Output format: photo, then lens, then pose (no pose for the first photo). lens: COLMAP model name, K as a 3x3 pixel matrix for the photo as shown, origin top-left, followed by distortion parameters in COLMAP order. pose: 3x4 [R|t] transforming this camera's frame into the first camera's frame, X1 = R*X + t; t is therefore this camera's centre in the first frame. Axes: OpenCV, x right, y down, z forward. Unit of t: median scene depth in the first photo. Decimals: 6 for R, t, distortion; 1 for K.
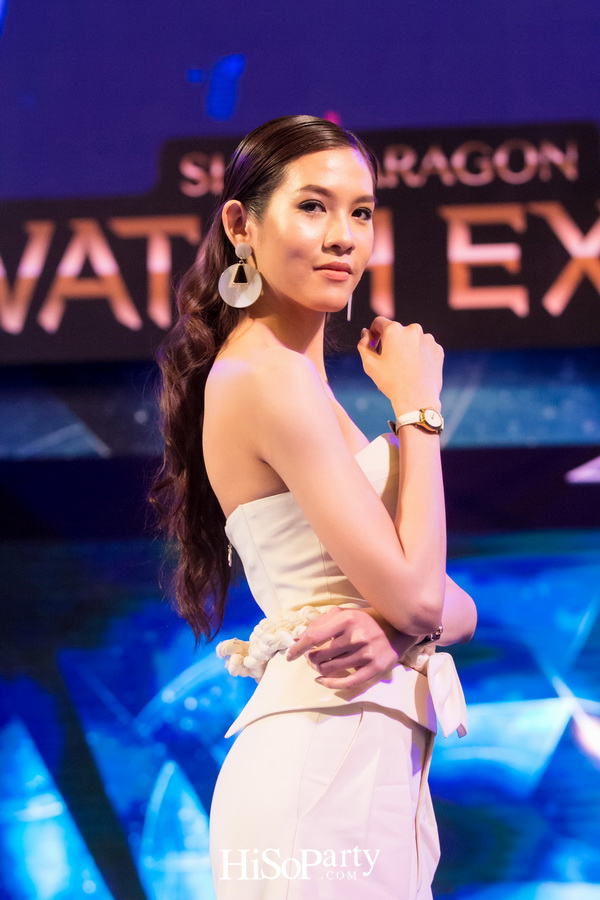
lens RADIAL K [[3779.5, 0, 300.0], [0, 3779.5, 450.0], [0, 0, 1]] dist [0.041493, 2.349066]
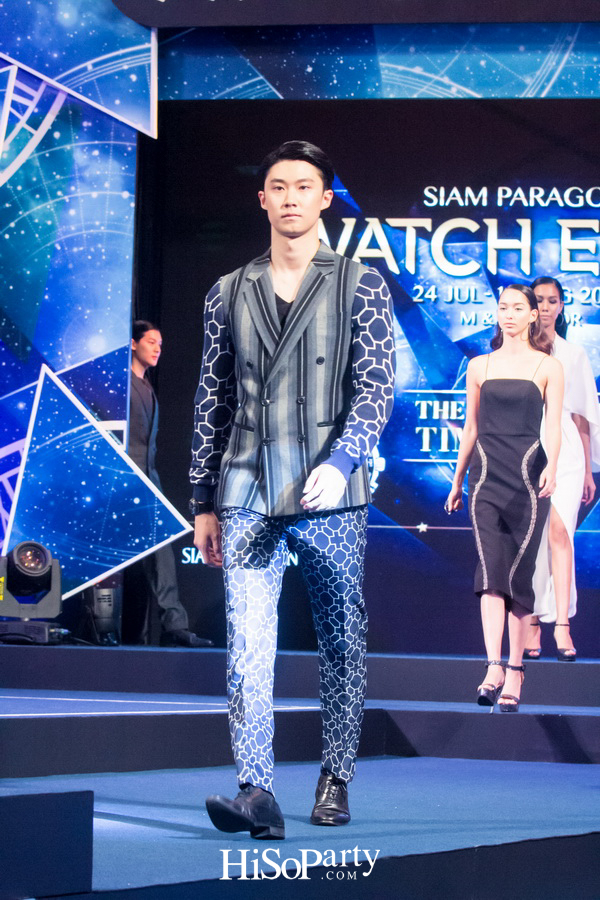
lens RADIAL K [[2965.7, 0, 300.0], [0, 2965.7, 450.0], [0, 0, 1]] dist [-0.308965, -0.417550]
pose [[0.998929, 0.019754, -0.041833, -0.028847], [-0.014605, 0.992668, 0.119987, -0.125639], [0.043896, -0.119248, 0.991894, -0.523929]]
